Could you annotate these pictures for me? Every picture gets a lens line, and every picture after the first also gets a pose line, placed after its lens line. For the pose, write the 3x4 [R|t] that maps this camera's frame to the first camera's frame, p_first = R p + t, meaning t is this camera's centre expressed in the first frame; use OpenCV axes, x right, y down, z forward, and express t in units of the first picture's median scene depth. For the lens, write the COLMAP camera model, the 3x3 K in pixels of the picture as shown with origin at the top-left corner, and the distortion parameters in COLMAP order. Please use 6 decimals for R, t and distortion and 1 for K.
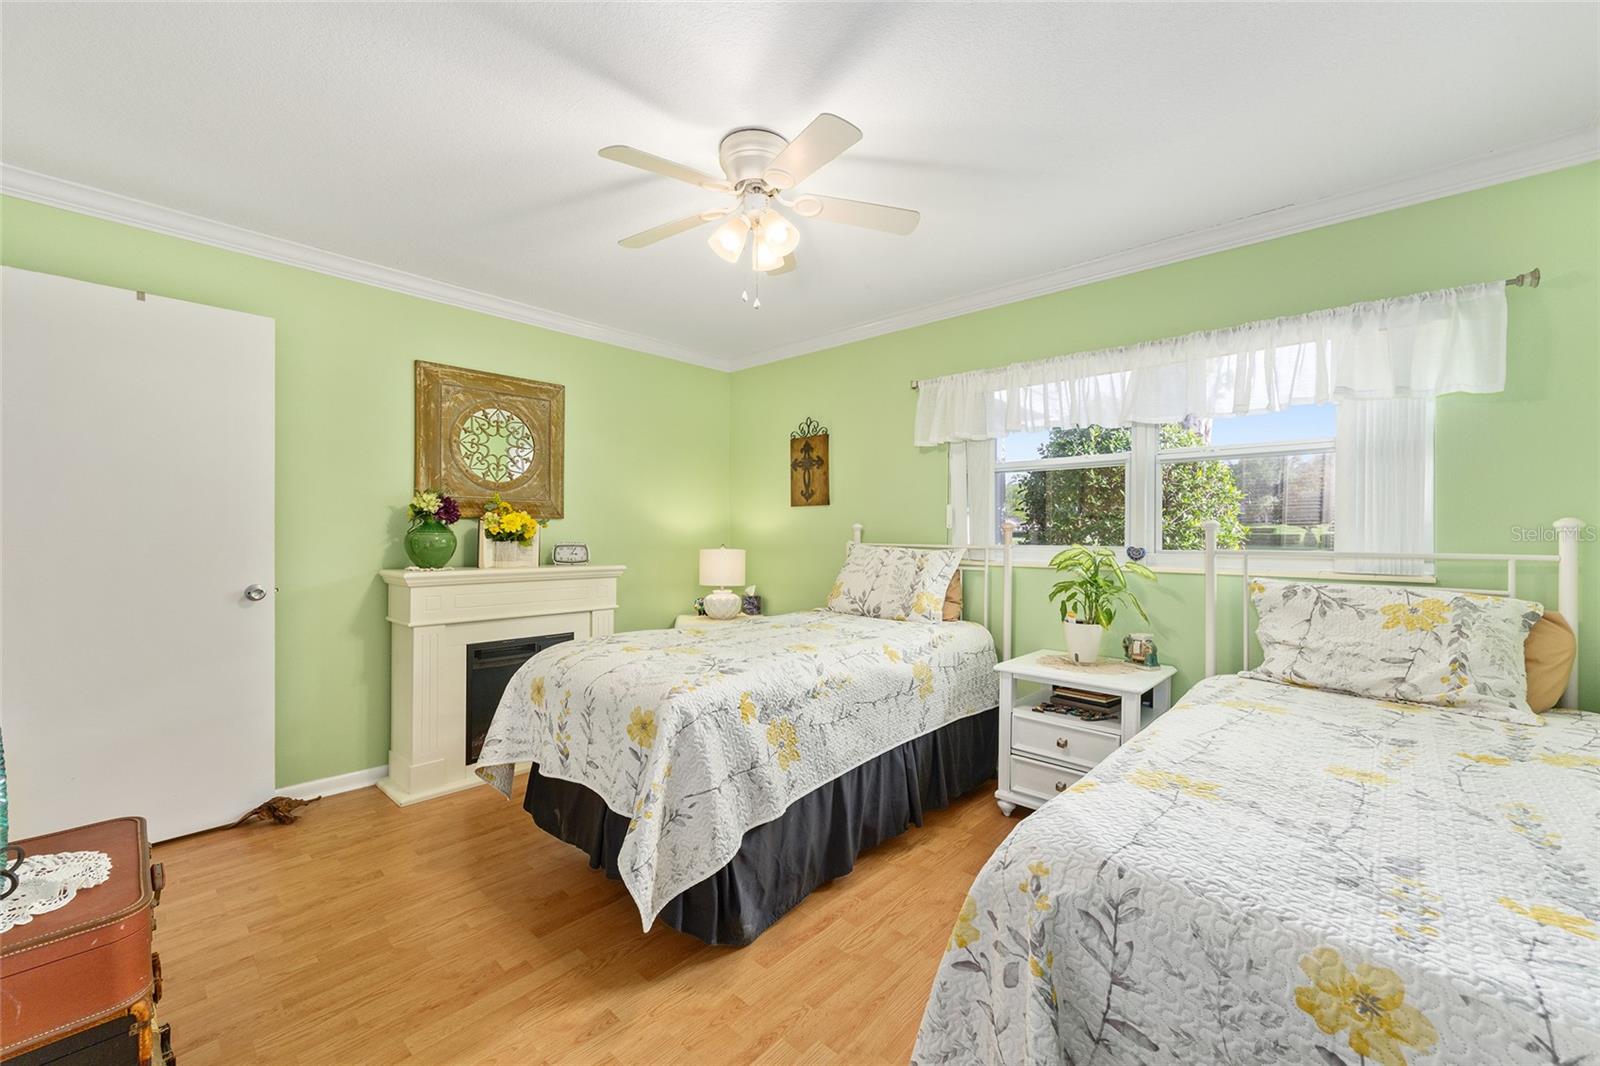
lens RADIAL K [[644.7, 0, 801.7], [0, 644.7, 535.2], [0, 0, 1]] dist [-0.001198, 0.000389]
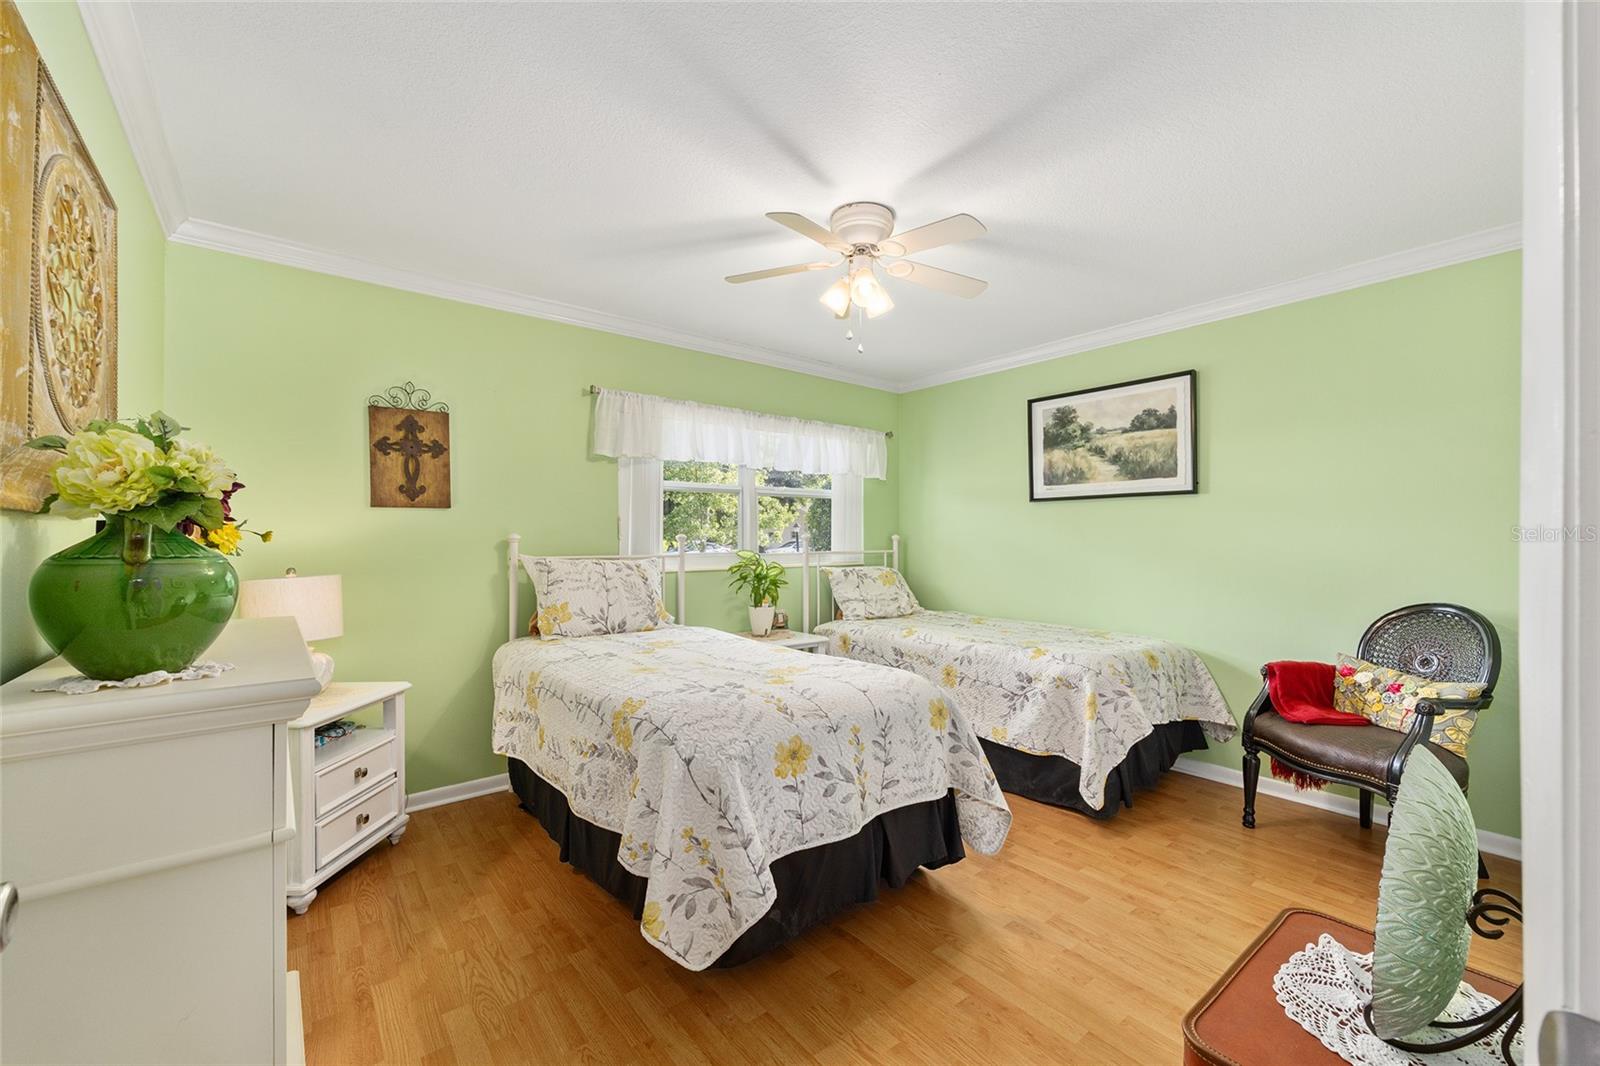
lens RADIAL K [[644.7, 0, 801.7], [0, 644.7, 535.2], [0, 0, 1]] dist [-0.001198, 0.000389]
pose [[0.139513, 0.000630, 0.990220, -0.739918], [0.003894, 0.999992, -0.001184, -0.014509], [-0.990213, 0.004021, 0.139509, 0.558482]]
